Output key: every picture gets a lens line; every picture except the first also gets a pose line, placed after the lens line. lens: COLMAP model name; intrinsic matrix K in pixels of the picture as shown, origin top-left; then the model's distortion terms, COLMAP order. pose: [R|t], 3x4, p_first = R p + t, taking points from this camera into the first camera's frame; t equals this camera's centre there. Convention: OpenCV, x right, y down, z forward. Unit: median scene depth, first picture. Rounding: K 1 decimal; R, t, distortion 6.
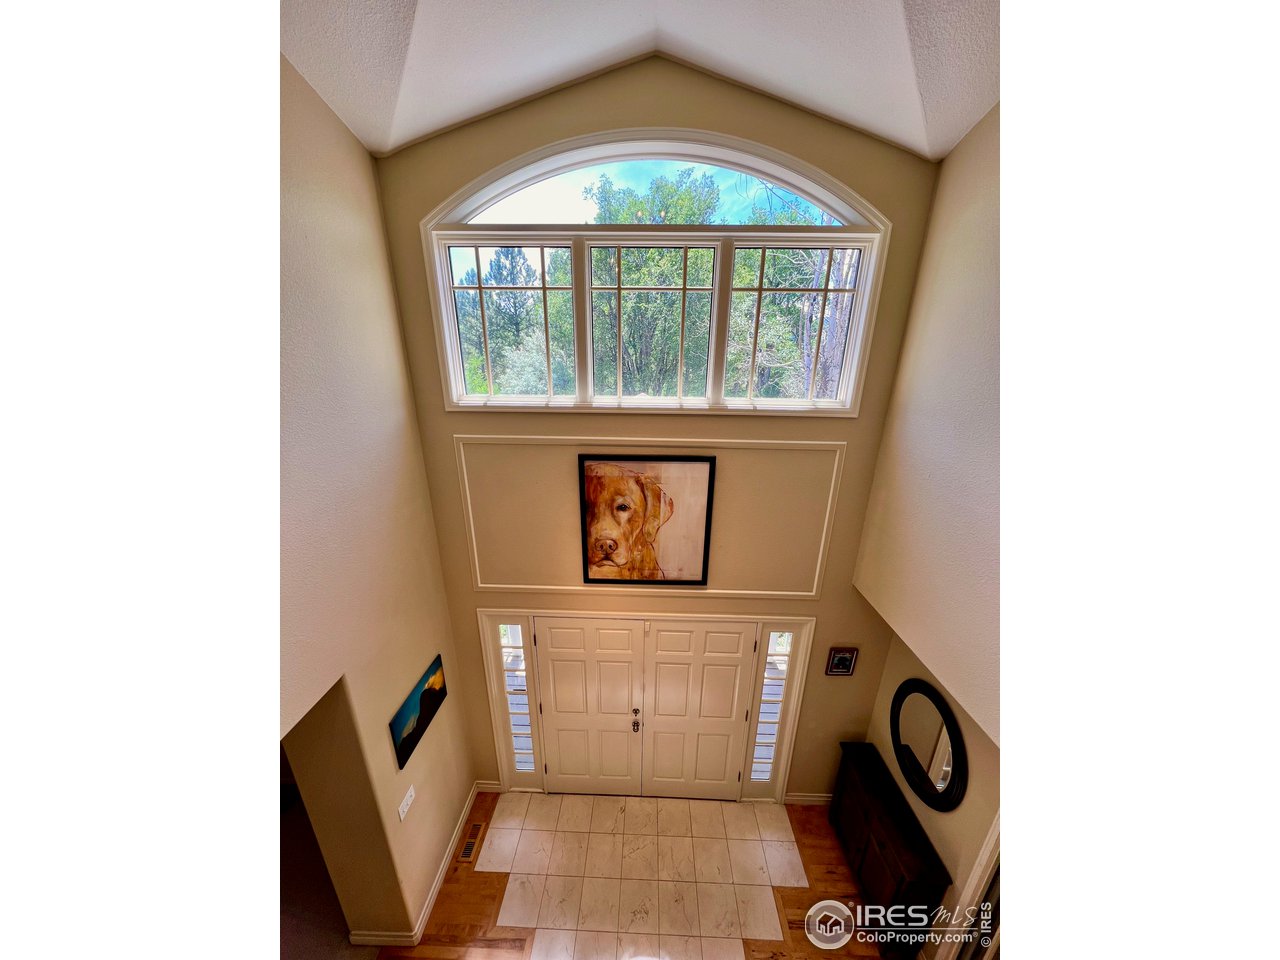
lens RADIAL K [[378.7, 0, 640.0], [0, 378.7, 480.0], [0, 0, 1]] dist [0.000206, 0.000009]
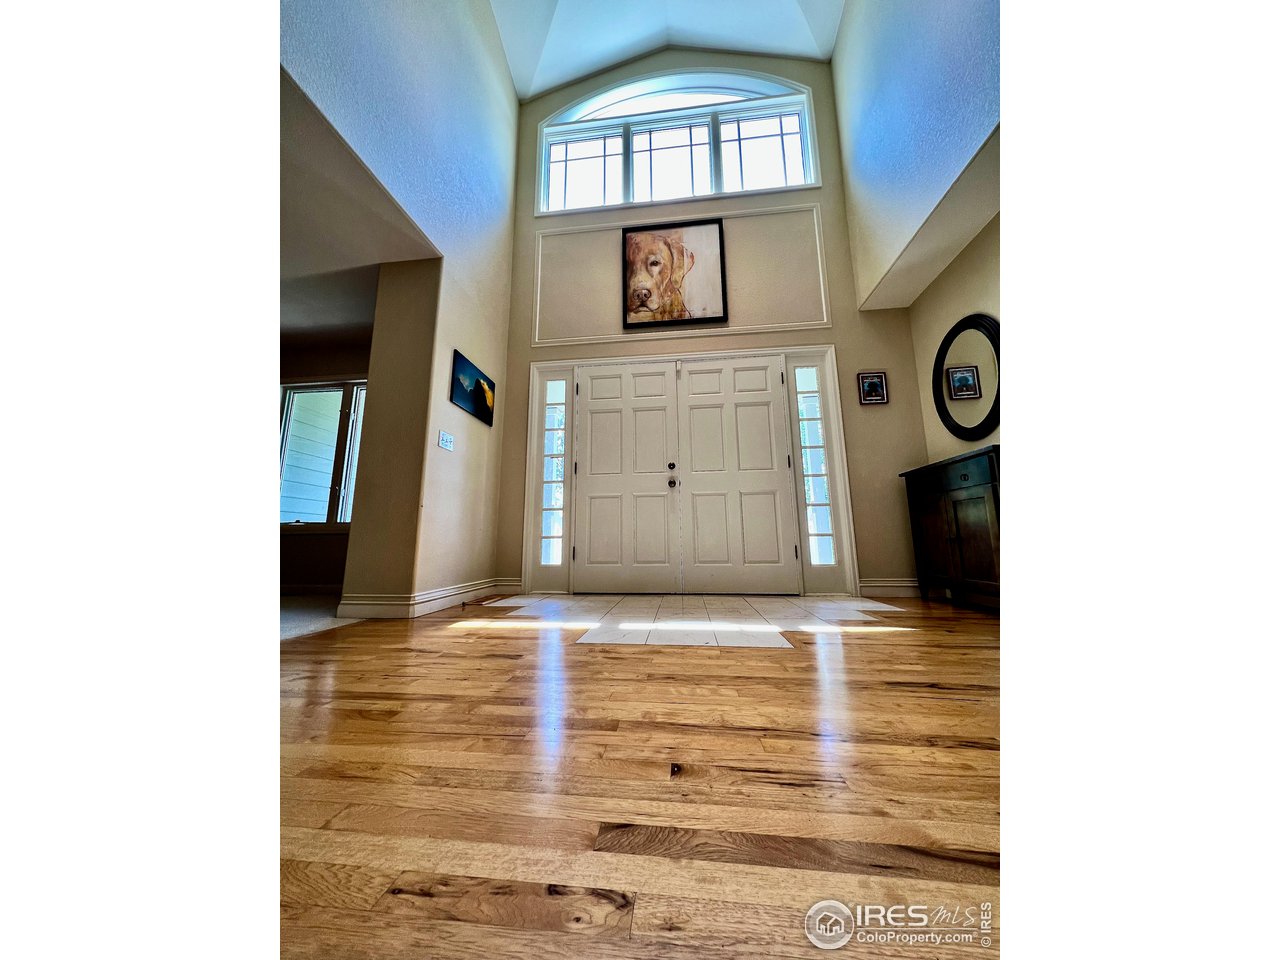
lens RADIAL K [[378.7, 0, 640.0], [0, 378.7, 480.0], [0, 0, 1]] dist [0.000206, 0.000009]
pose [[0.996297, -0.035187, -0.078450, -0.019518], [-0.004281, 0.890992, -0.453999, 1.268165], [0.085873, 0.452654, 0.887542, 0.170599]]
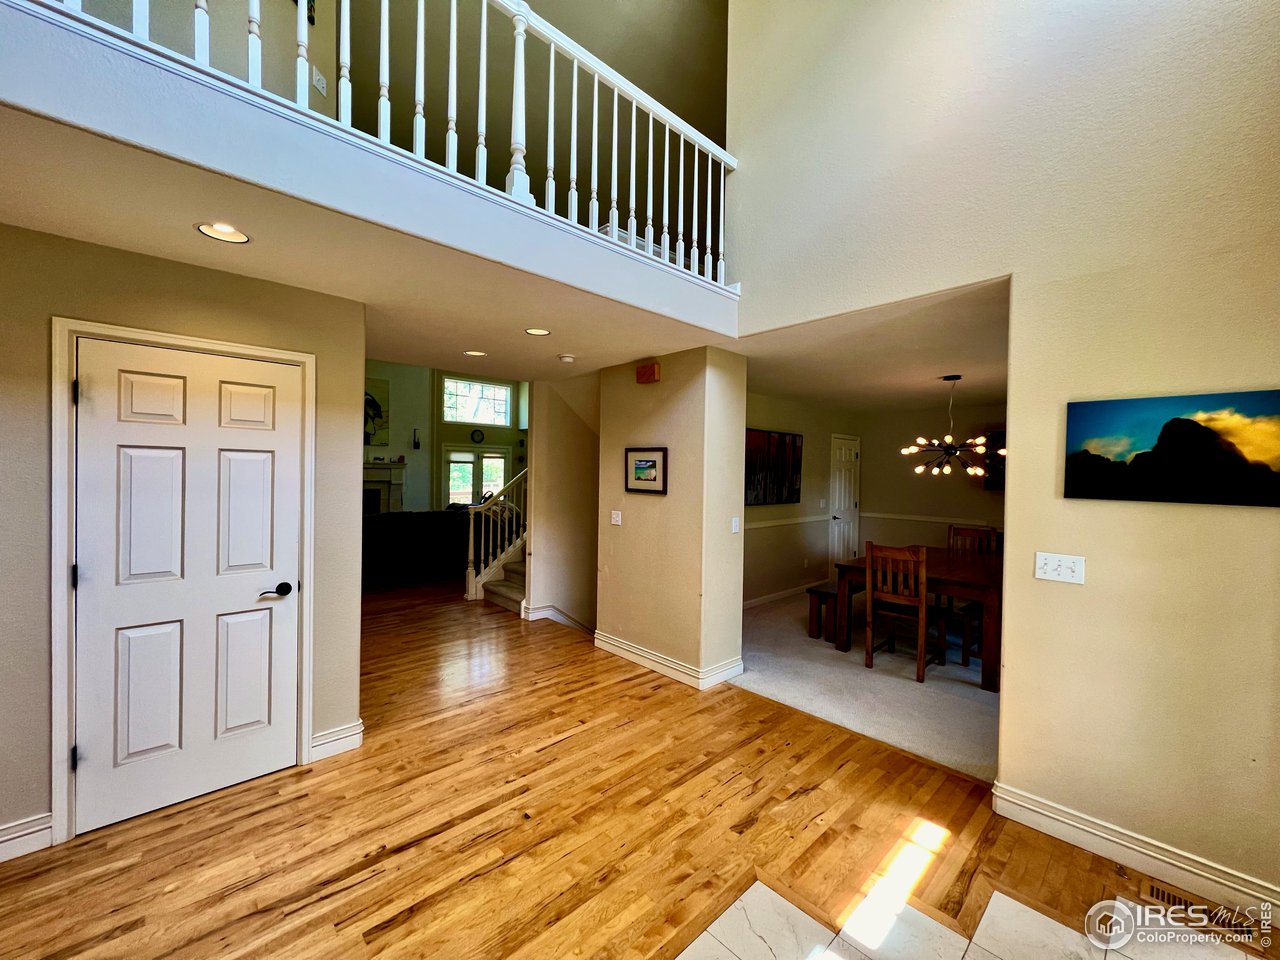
lens RADIAL K [[509.2, 0, 640.6], [0, 509.2, 478.4], [0, 0, 1]] dist [0.000167, 0.000588]
pose [[-0.708282, -0.014636, -0.705778, 0.411295], [-0.235563, 0.947380, 0.216751, 0.626995], [0.665468, 0.319776, -0.674460, 0.954641]]
